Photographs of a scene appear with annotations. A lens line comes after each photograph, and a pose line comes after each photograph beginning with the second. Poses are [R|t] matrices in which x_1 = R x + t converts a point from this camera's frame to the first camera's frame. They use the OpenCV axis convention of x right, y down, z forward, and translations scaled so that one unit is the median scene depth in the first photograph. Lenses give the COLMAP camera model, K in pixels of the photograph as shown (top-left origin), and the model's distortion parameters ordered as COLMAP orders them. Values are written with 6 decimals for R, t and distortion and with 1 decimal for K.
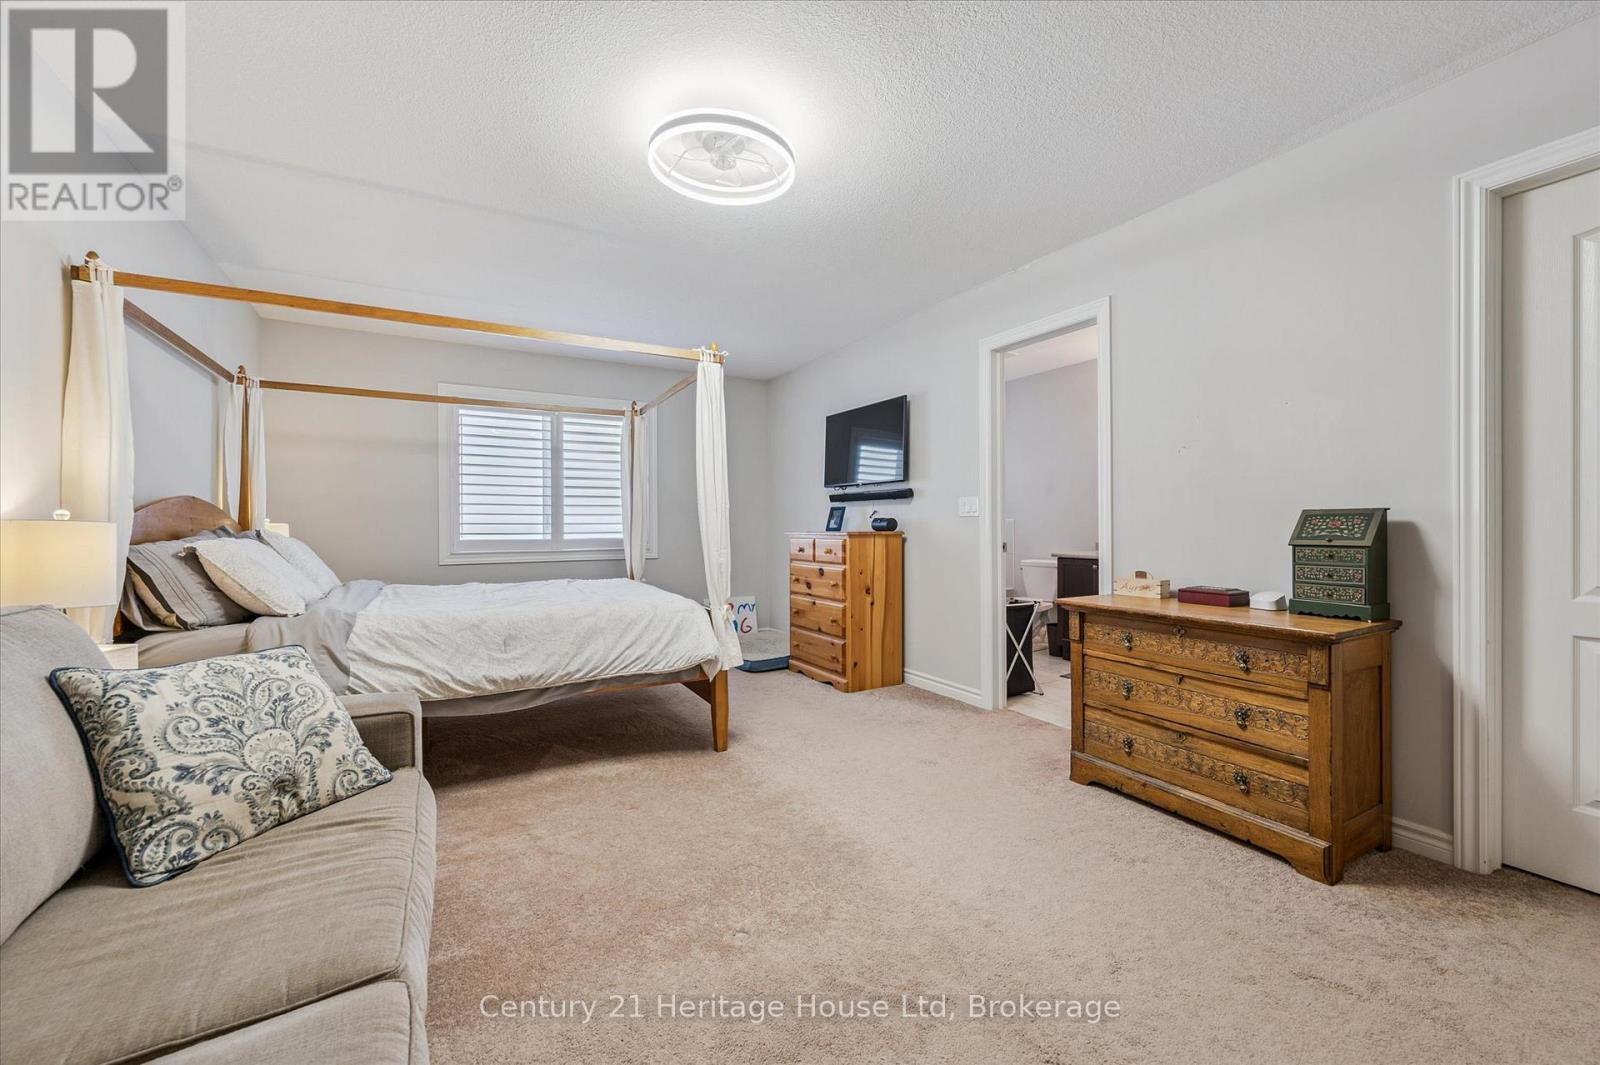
lens RADIAL K [[636.2, 0, 795.1], [0, 636.2, 528.7], [0, 0, 1]] dist [-0.001790, 0.000526]
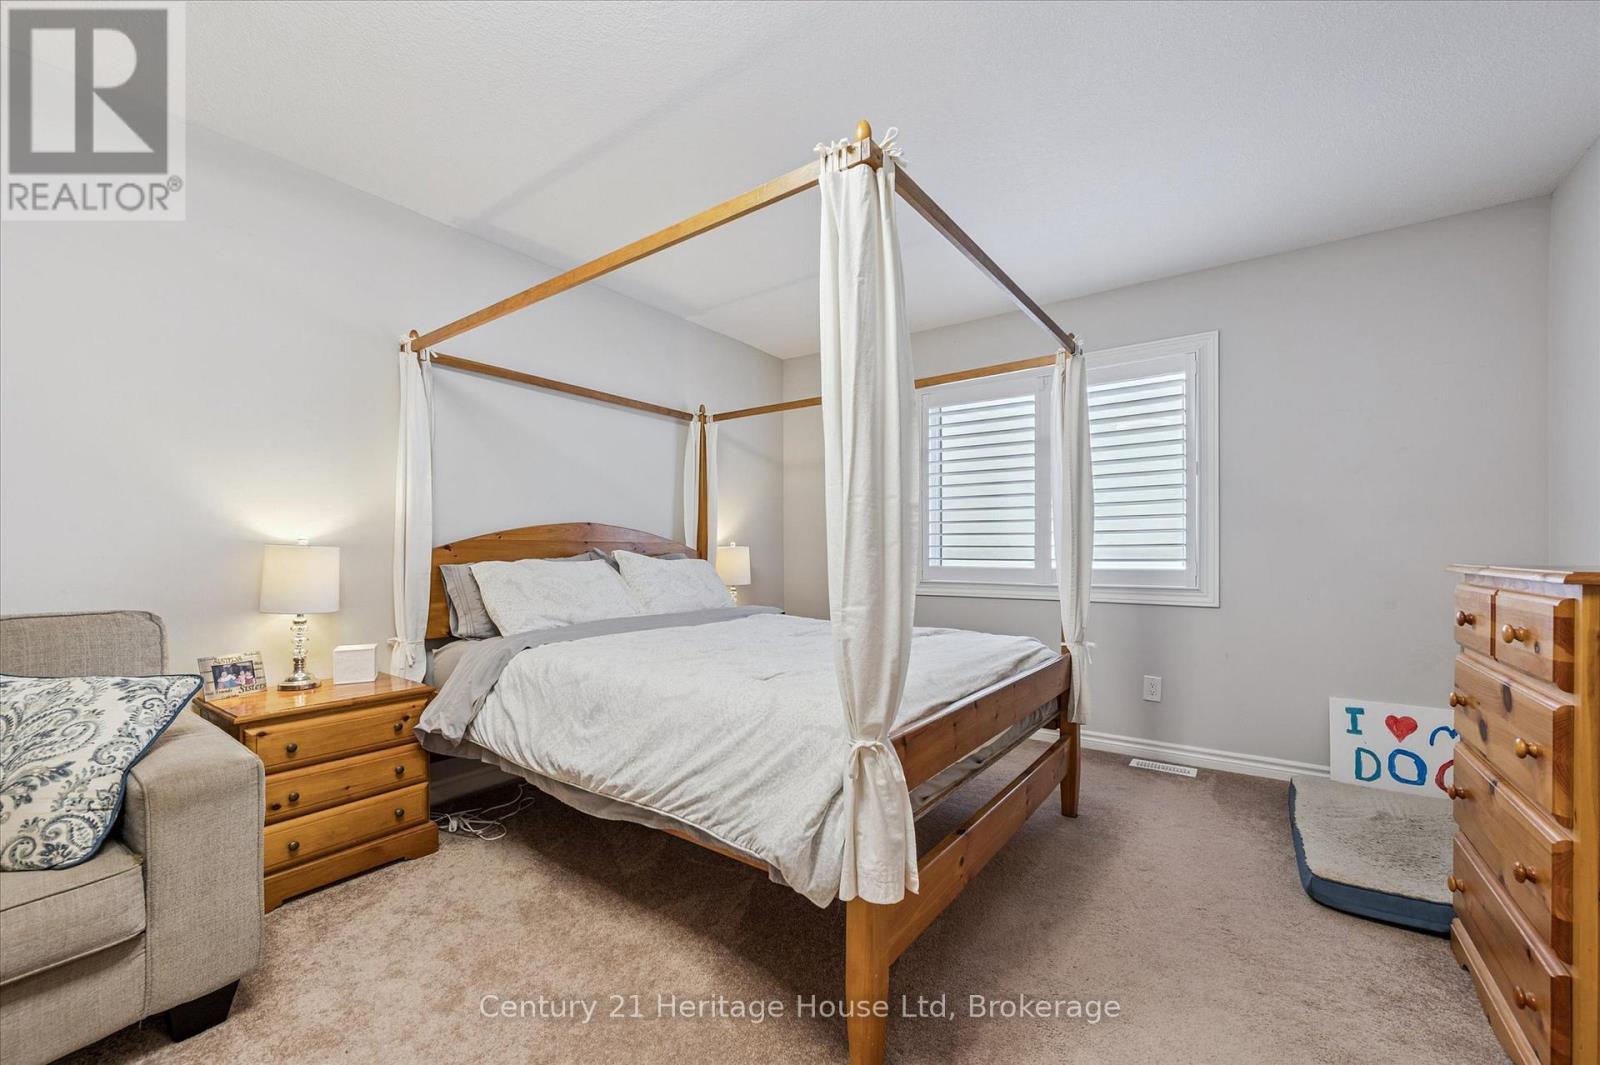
lens RADIAL K [[636.2, 0, 812.6], [0, 636.2, 552.9], [0, 0, 1]] dist [-0.001790, 0.000526]
pose [[0.427834, 0.005805, -0.903839, 0.266619], [-0.005965, 0.999976, 0.003599, -0.003127], [0.903838, 0.003851, 0.427858, 0.846818]]
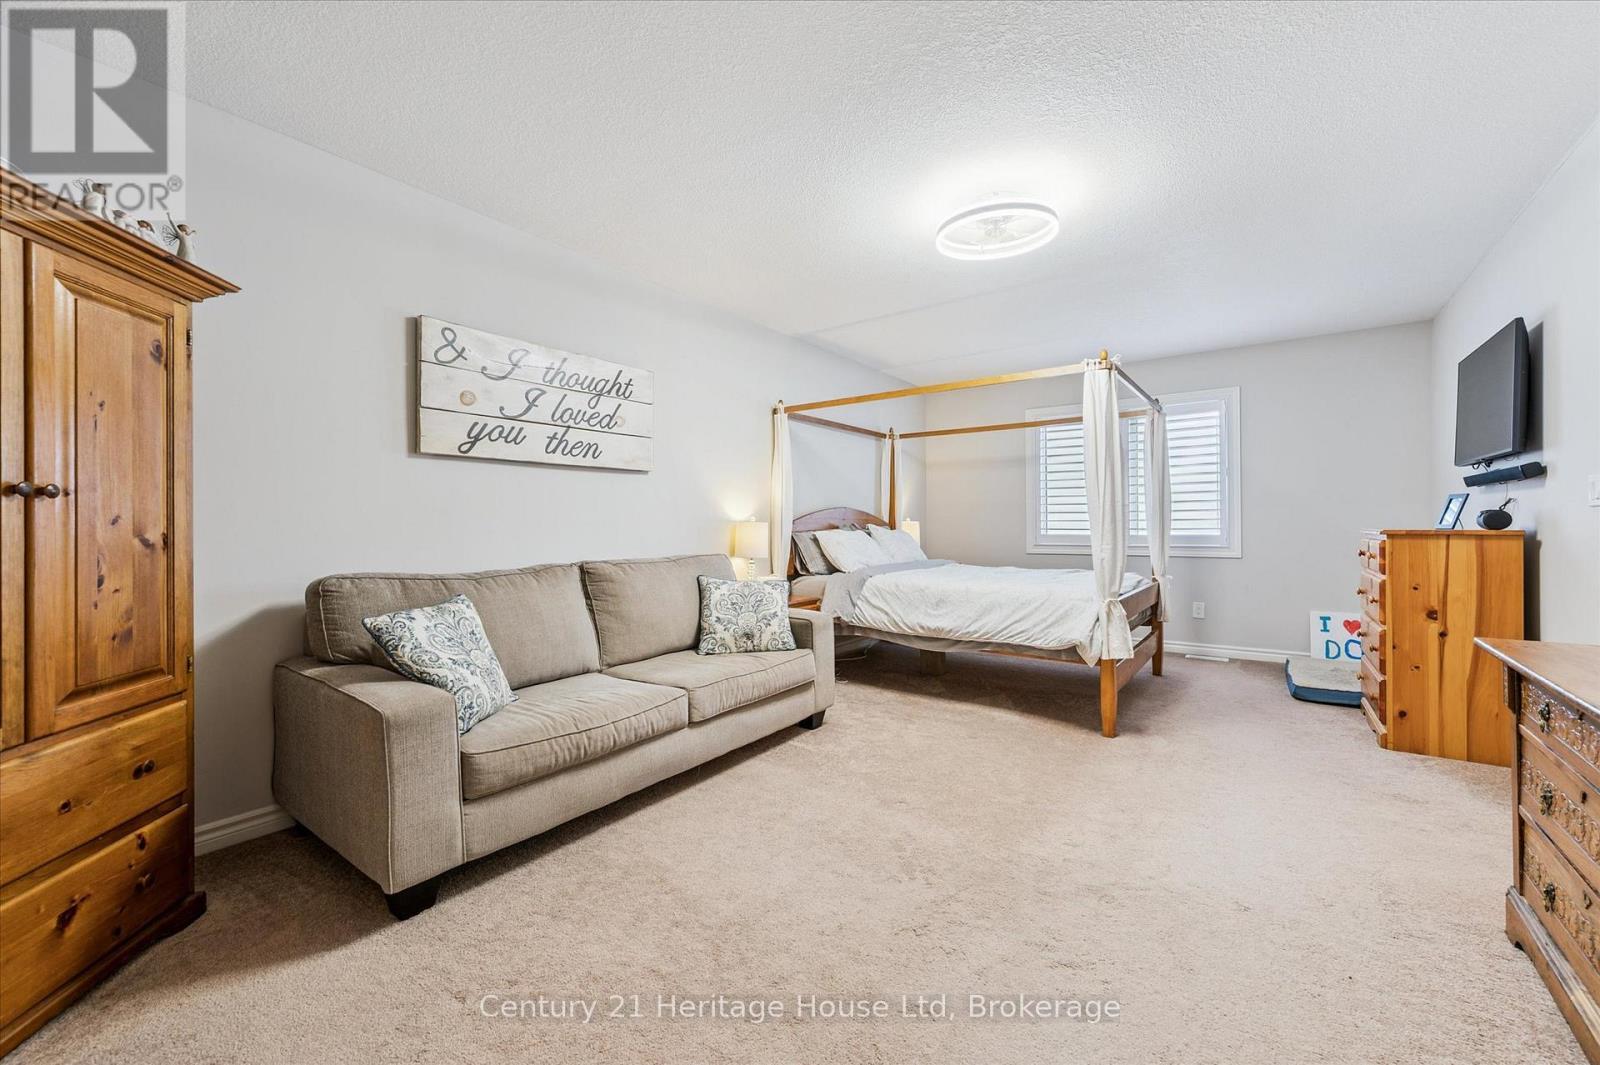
lens RADIAL K [[636.2, 0, 798.7], [0, 636.2, 524.1], [0, 0, 1]] dist [-0.001790, 0.000526]
pose [[0.409755, 0.001010, -0.912195, 0.680742], [-0.001956, 0.999998, 0.000228, -0.002003], [0.912194, 0.001691, 0.409756, 0.108033]]
